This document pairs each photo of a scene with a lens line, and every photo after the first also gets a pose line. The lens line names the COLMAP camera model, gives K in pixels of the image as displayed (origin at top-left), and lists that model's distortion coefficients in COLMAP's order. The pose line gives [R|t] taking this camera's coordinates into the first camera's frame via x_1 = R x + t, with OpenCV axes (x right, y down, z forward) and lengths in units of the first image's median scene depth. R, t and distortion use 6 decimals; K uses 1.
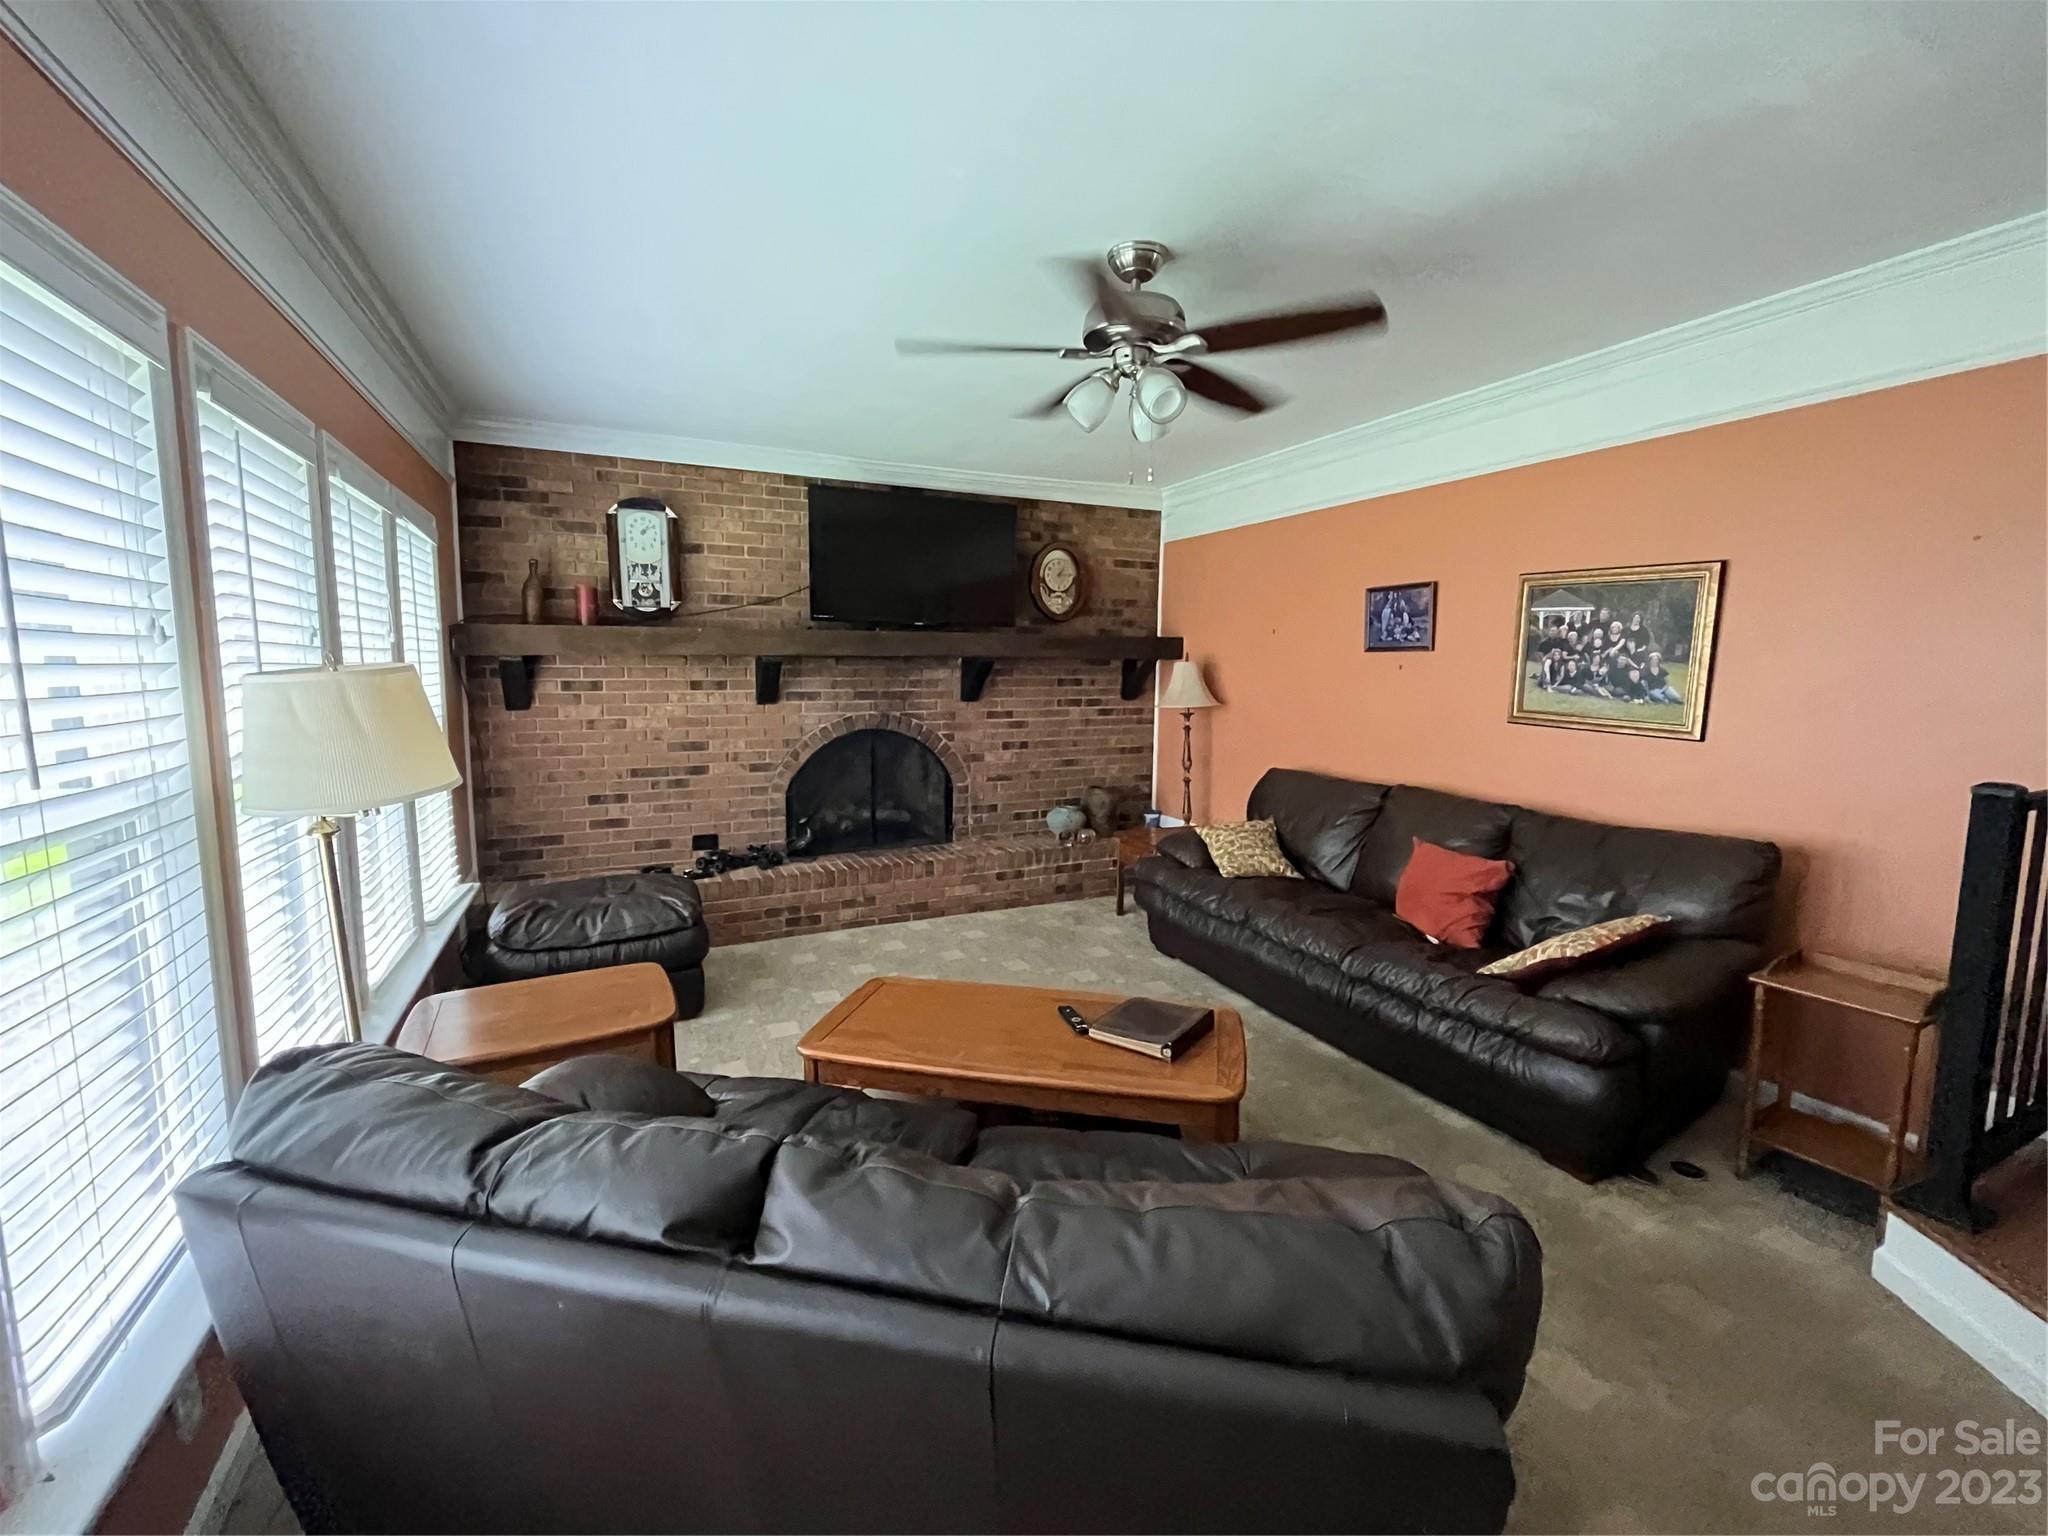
lens RADIAL K [[826.8, 0, 1032.5], [0, 826.8, 748.4], [0, 0, 1]] dist [0.006270, 0.001229]
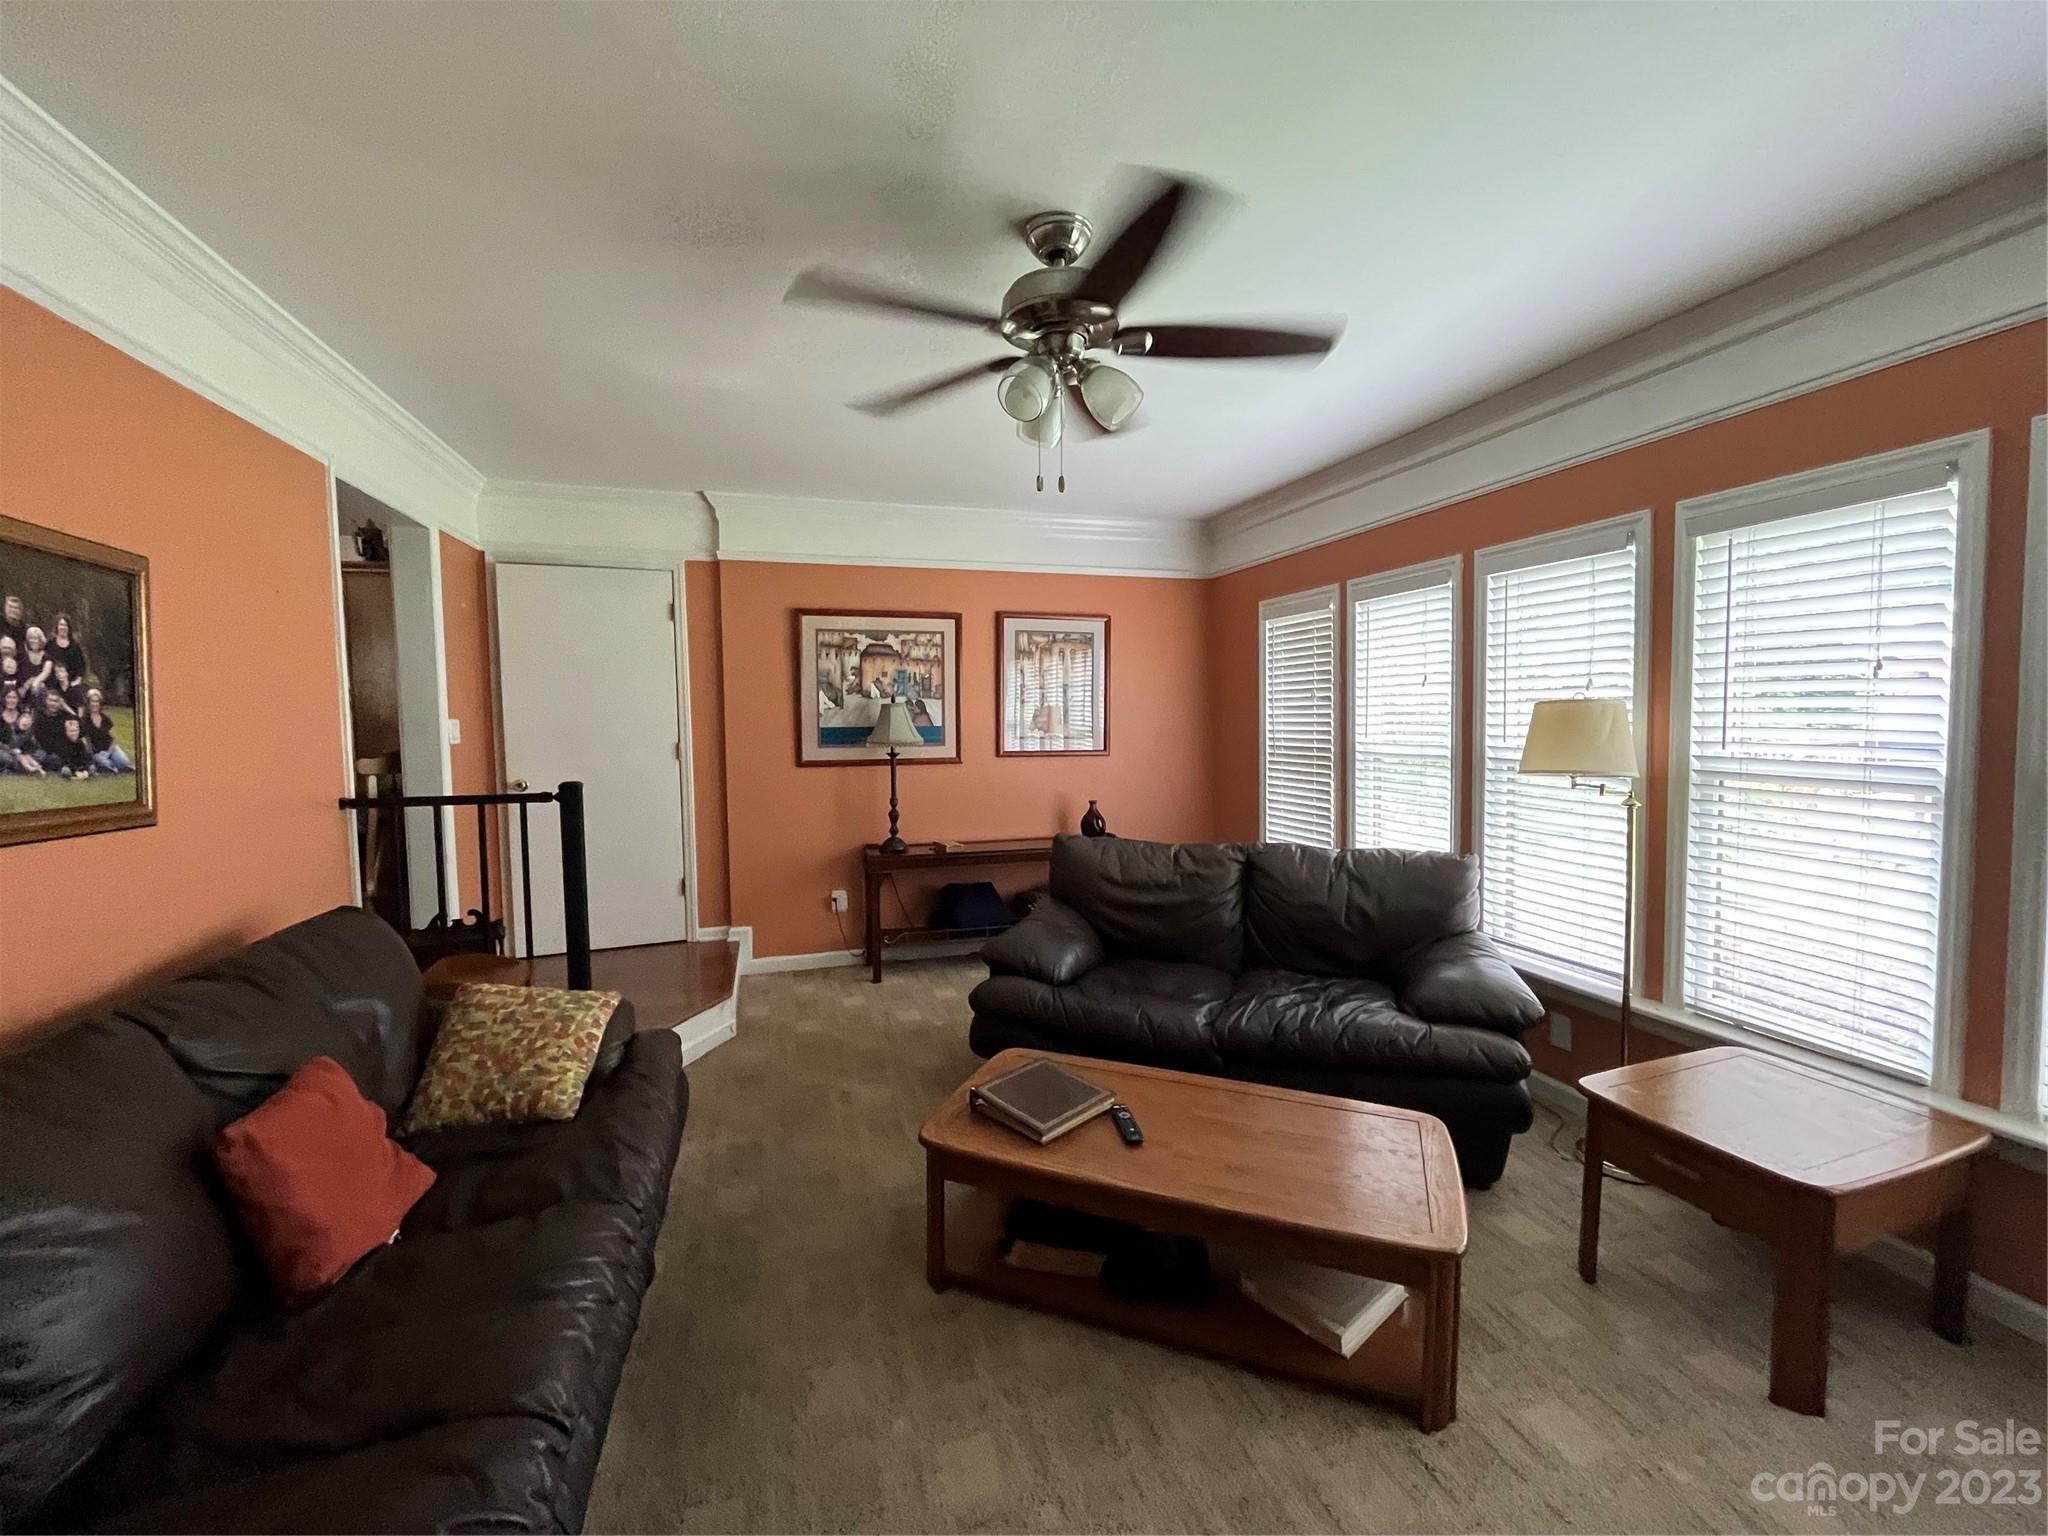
lens RADIAL K [[826.8, 0, 1026.5], [0, 826.8, 758.9], [0, 0, 1]] dist [0.006270, 0.001229]
pose [[-0.987880, 0.006138, 0.155095, 0.016615], [0.031869, 0.985951, 0.163967, -0.190018], [-0.151910, 0.166923, -0.974197, 1.974897]]
